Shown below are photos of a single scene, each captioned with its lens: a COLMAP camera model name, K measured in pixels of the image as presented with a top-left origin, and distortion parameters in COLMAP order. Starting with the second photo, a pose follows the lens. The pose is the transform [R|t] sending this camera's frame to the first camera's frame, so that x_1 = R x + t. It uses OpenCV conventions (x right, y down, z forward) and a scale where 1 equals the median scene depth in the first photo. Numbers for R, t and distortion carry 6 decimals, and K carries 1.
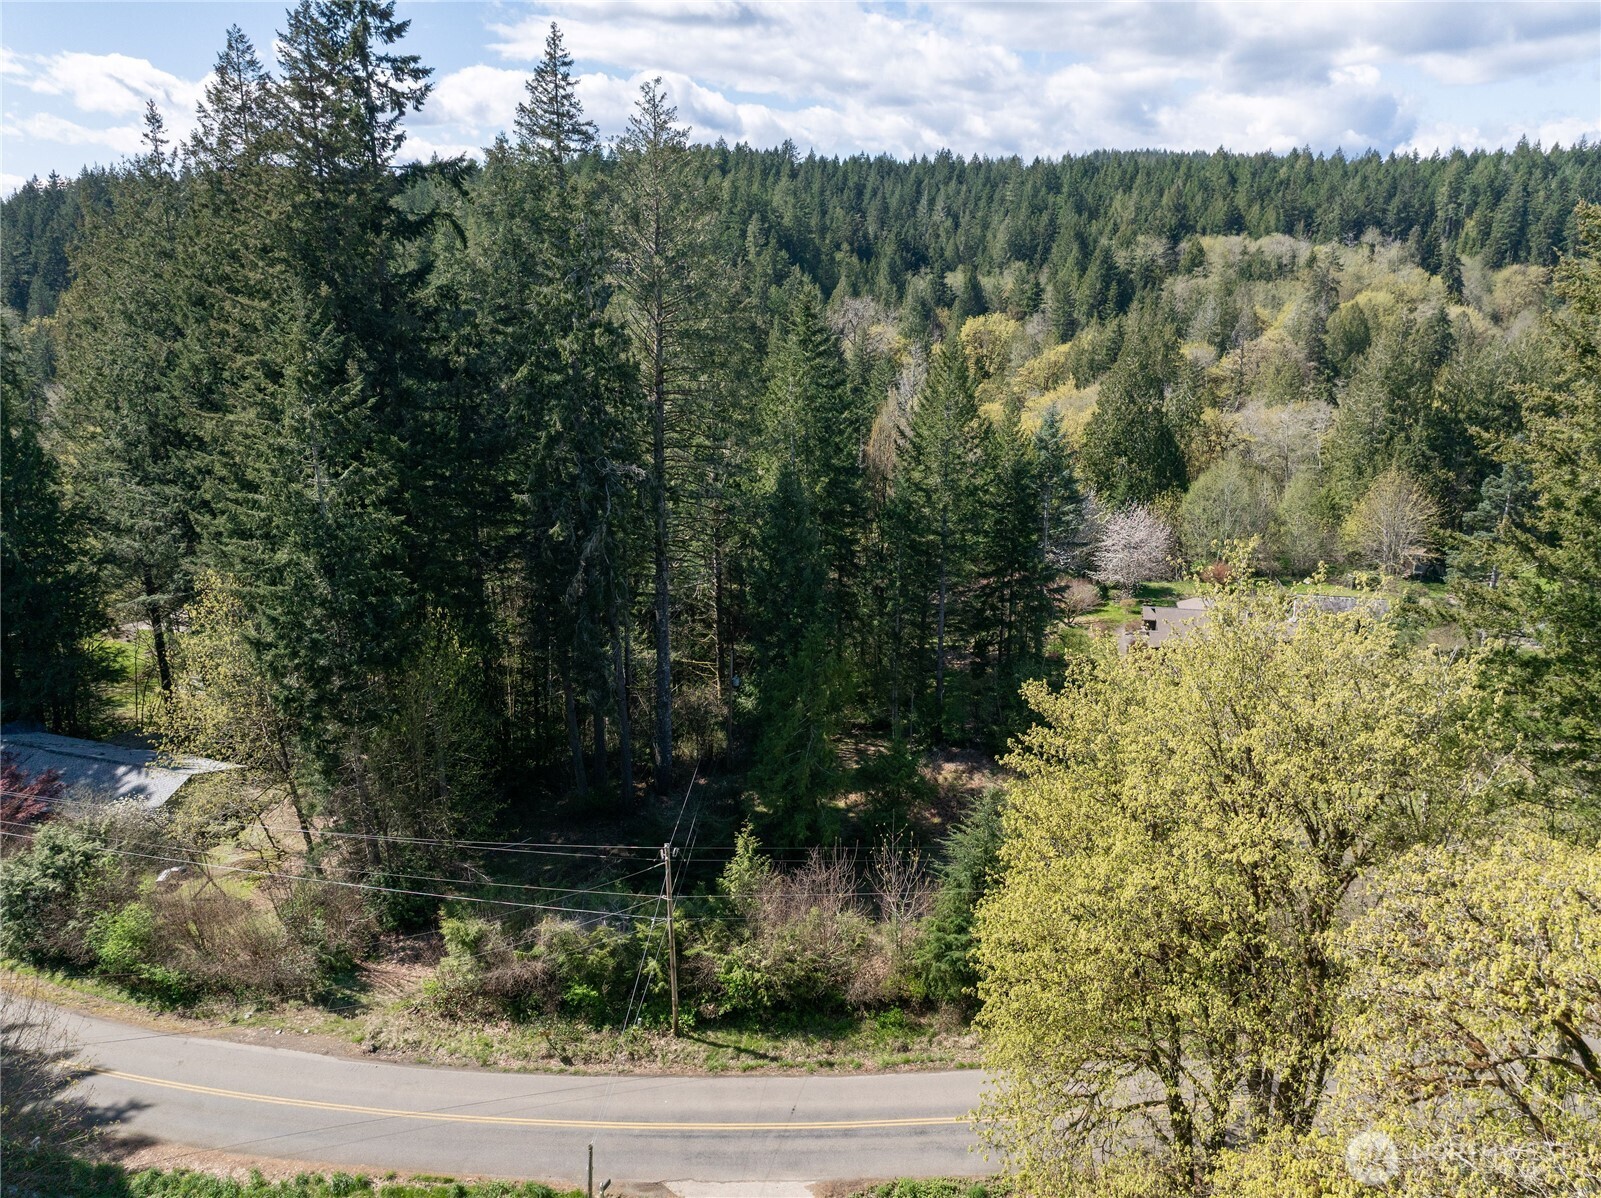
lens RADIAL K [[1132.7, 0, 800.5], [0, 1132.7, 599.0], [0, 0, 1]] dist [-0.058246, 0.034203]
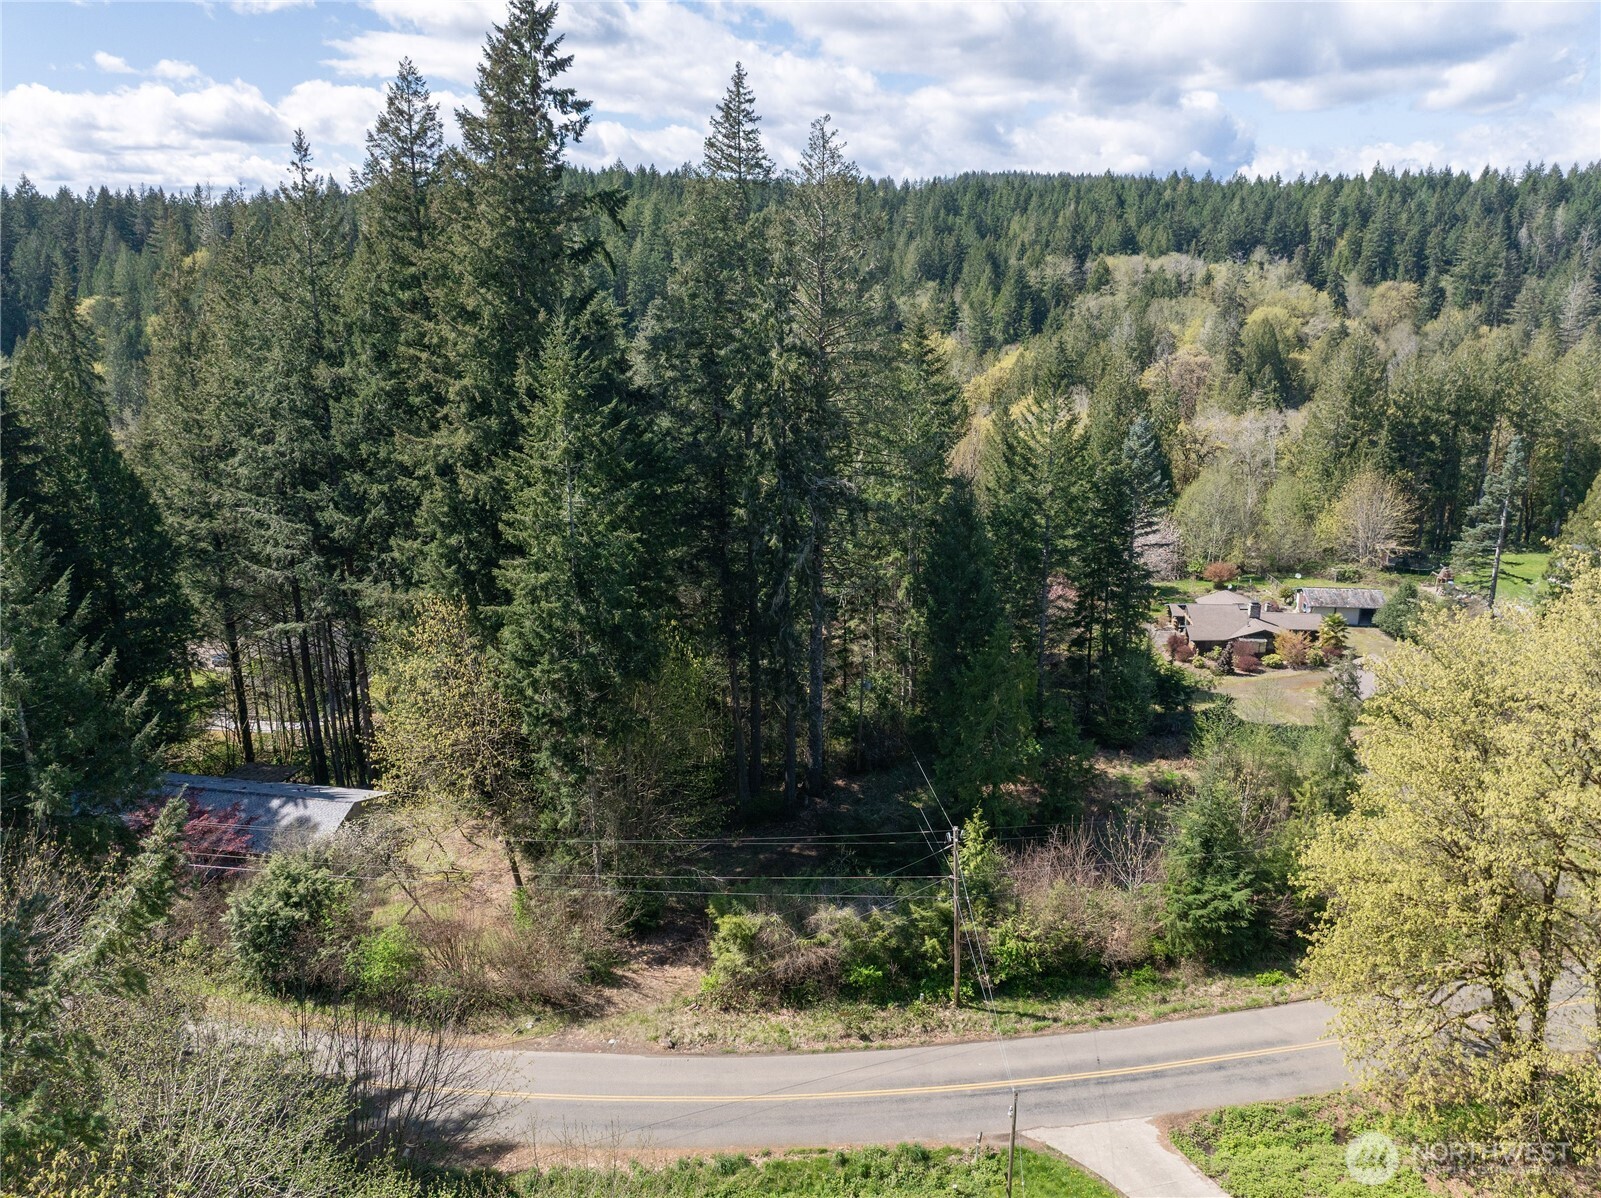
lens RADIAL K [[1133.3, 0, 800.5], [0, 1133.3, 599.0], [0, 0, 1]] dist [-0.037829, 0.000244]
pose [[0.992819, -0.036855, 0.113809, -0.238959], [0.038764, 0.999142, -0.014605, 0.005688], [-0.113173, 0.018912, 0.993395, -0.039908]]
